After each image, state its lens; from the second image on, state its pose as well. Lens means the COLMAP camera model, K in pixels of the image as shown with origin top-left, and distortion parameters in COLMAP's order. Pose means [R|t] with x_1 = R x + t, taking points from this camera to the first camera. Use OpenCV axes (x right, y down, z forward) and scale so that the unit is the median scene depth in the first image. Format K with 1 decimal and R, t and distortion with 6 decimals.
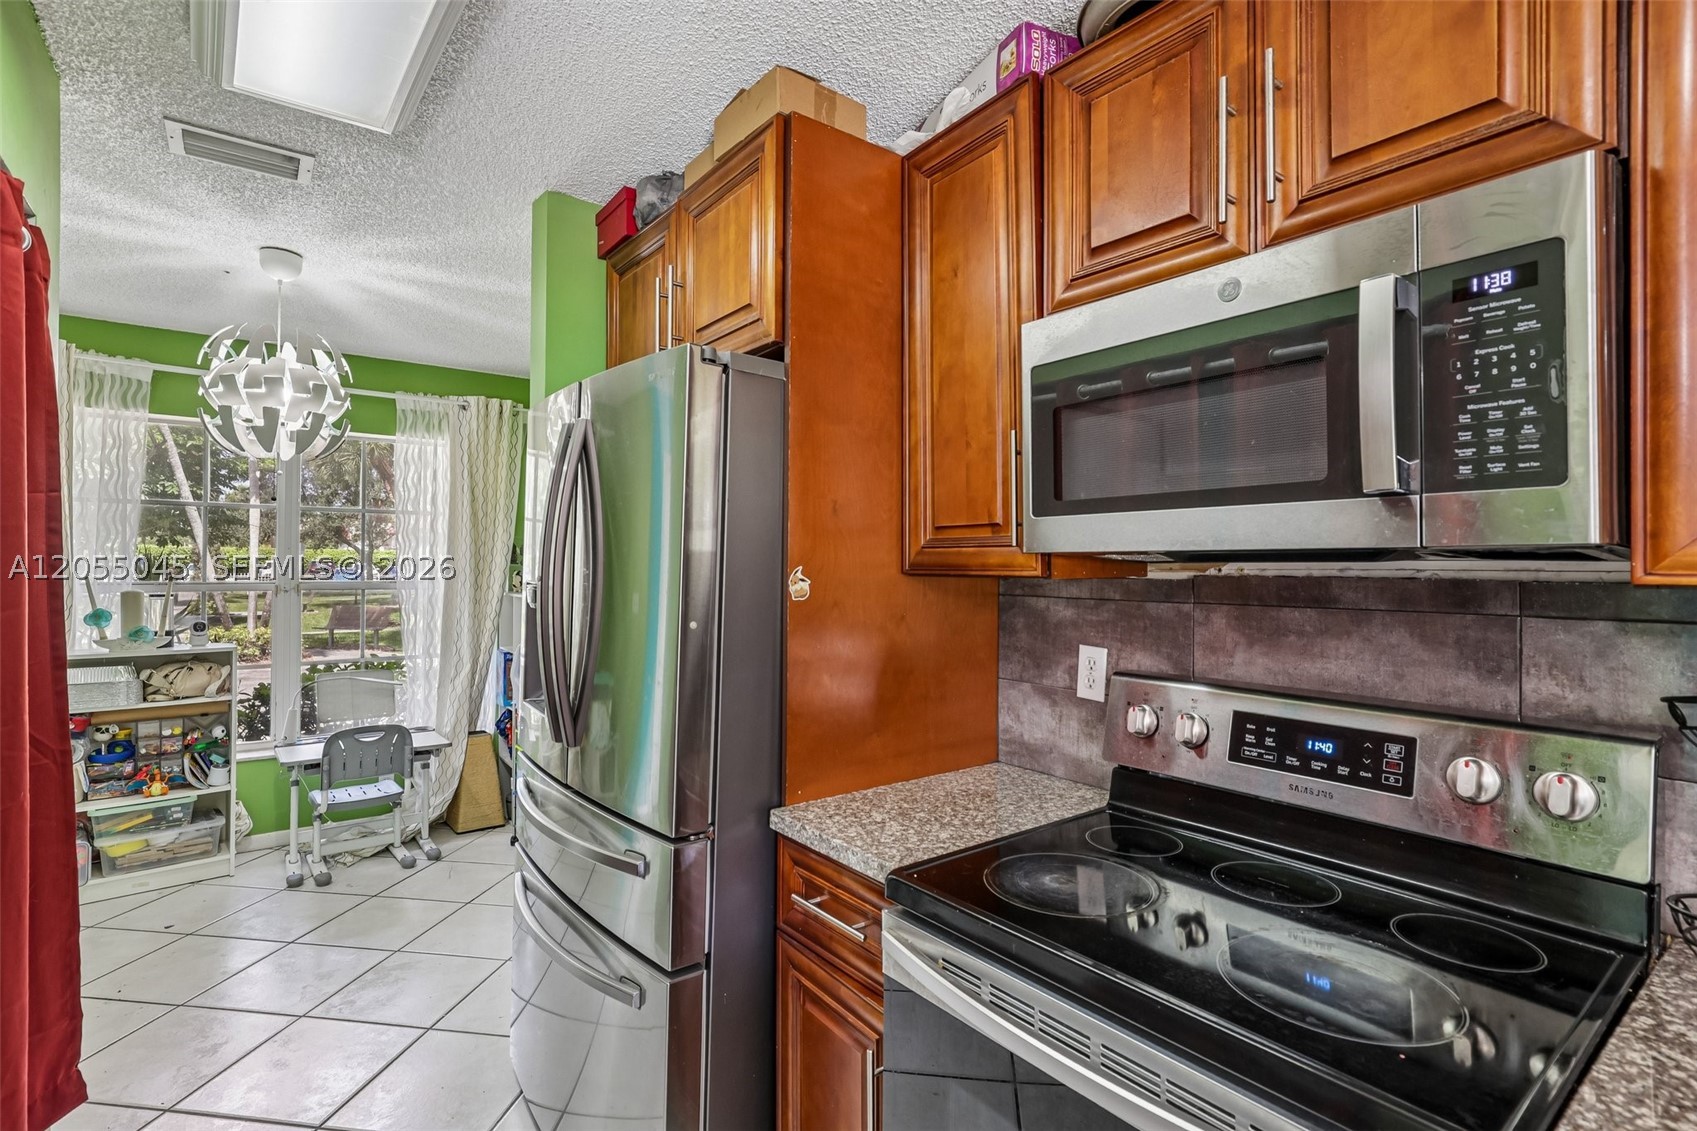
lens RADIAL K [[811.8, 0, 847.3], [0, 811.8, 555.8], [0, 0, 1]] dist [-0.015506, 0.007095]
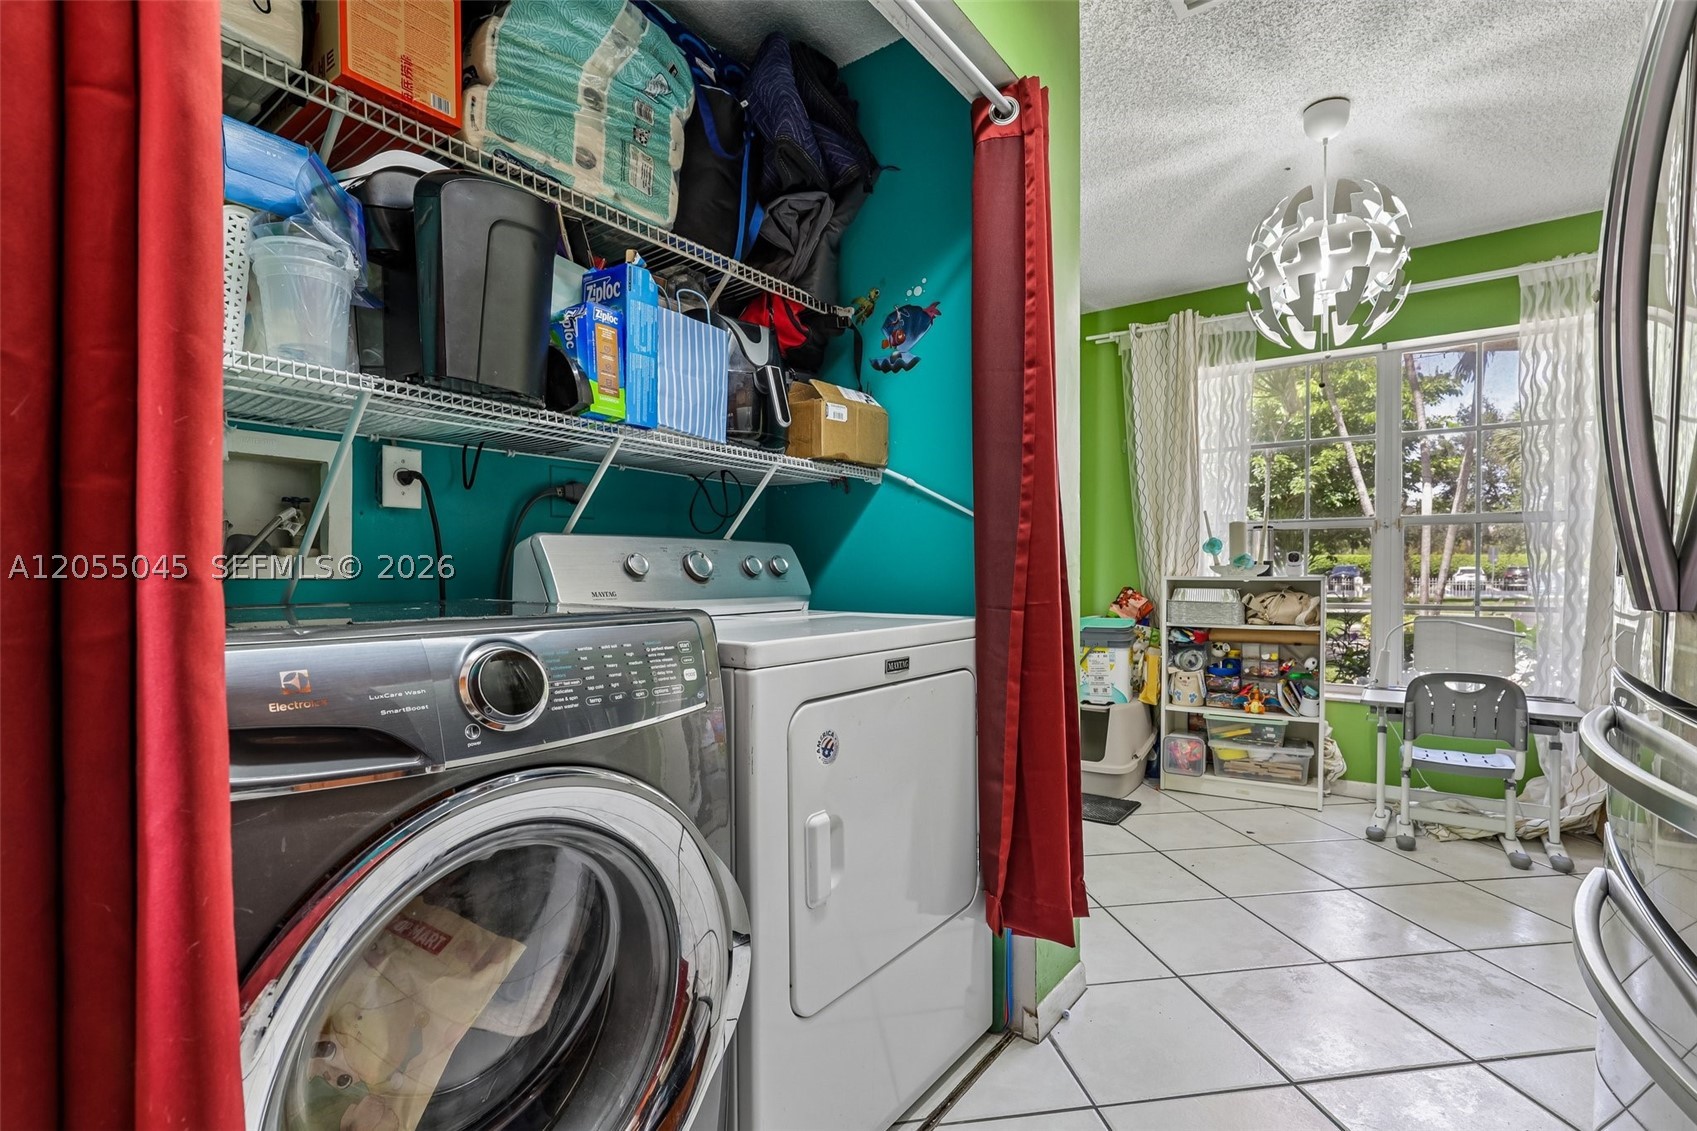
lens RADIAL K [[784.1, 0, 858.2], [0, 784.1, 585.9], [0, 0, 1]] dist [-0.011817, 0.001136]
pose [[0.280279, 0.010365, -0.959863, -0.015242], [0.011779, 0.999829, 0.014236, 0.103010], [0.959846, -0.015296, 0.280109, 0.199148]]
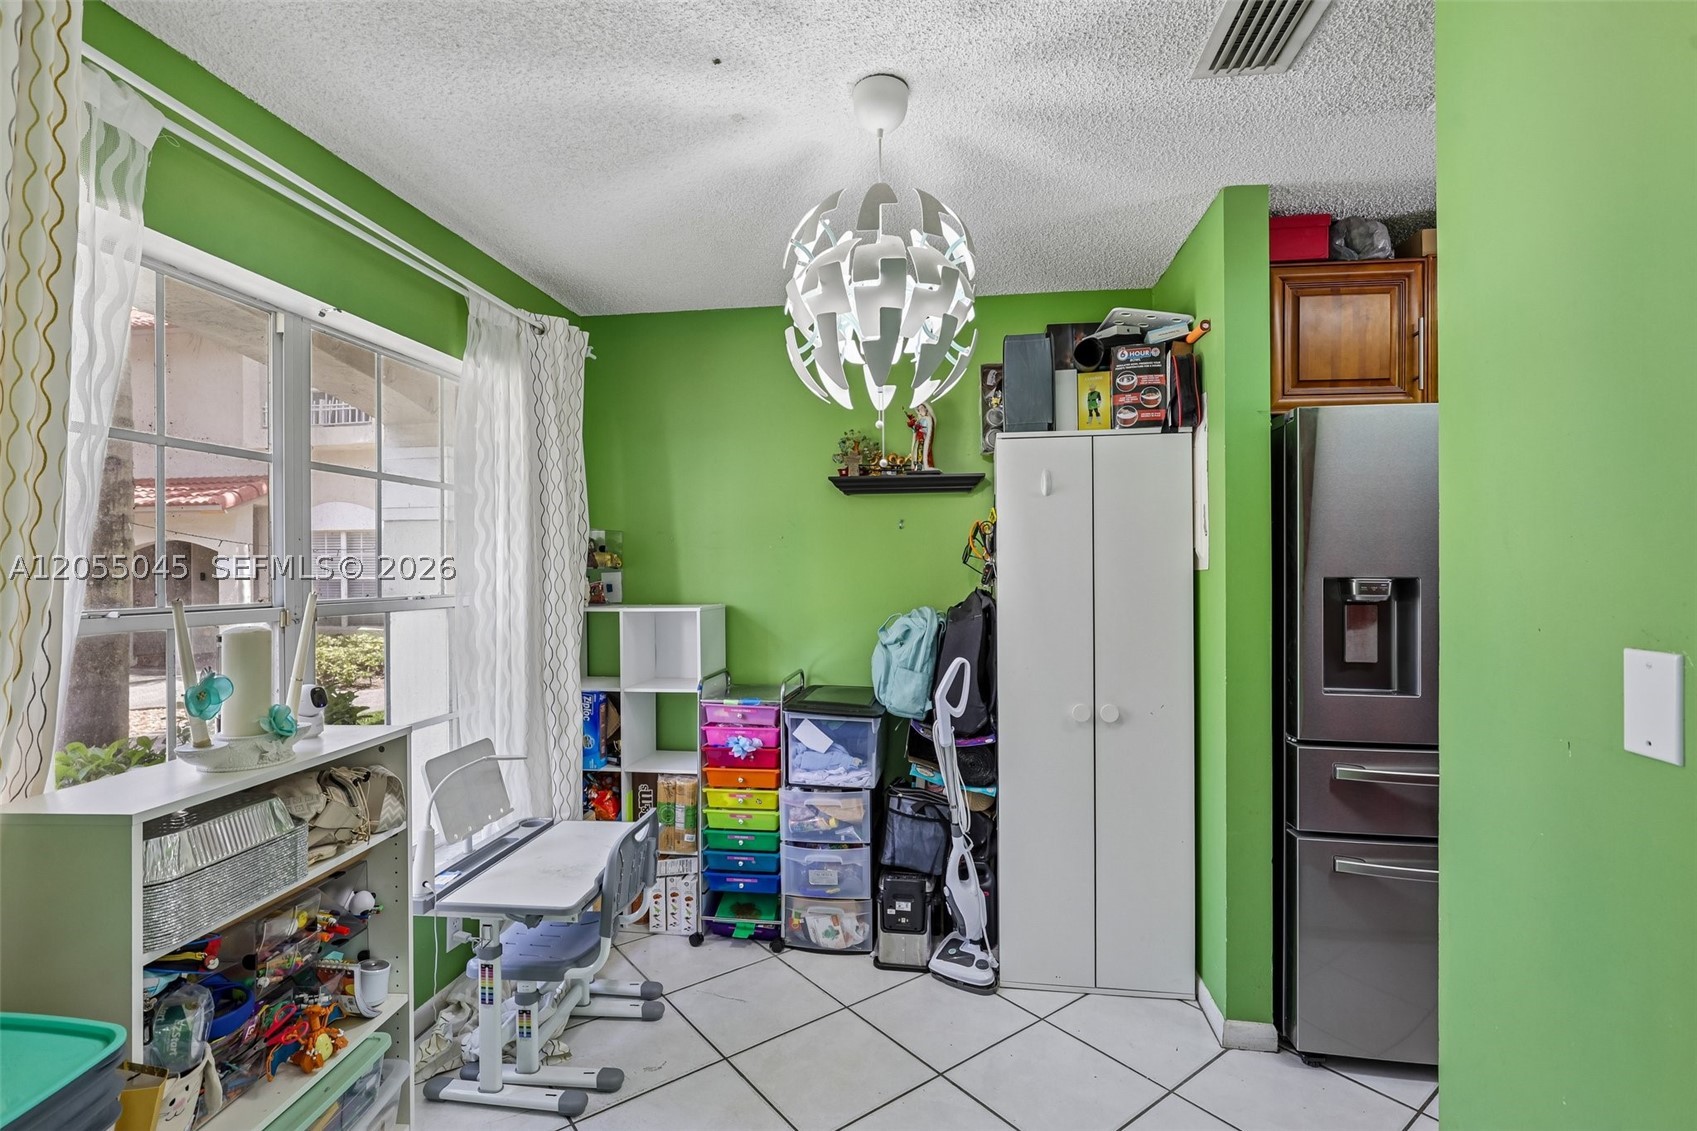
lens RADIAL K [[793.5, 0, 855.8], [0, 793.5, 565.5], [0, 0, 1]] dist [-0.010420, 0.000616]
pose [[0.701839, -0.007925, 0.712291, -0.910222], [0.003887, 0.999966, 0.007296, 0.006856], [-0.712325, -0.002352, 0.701846, 0.432486]]
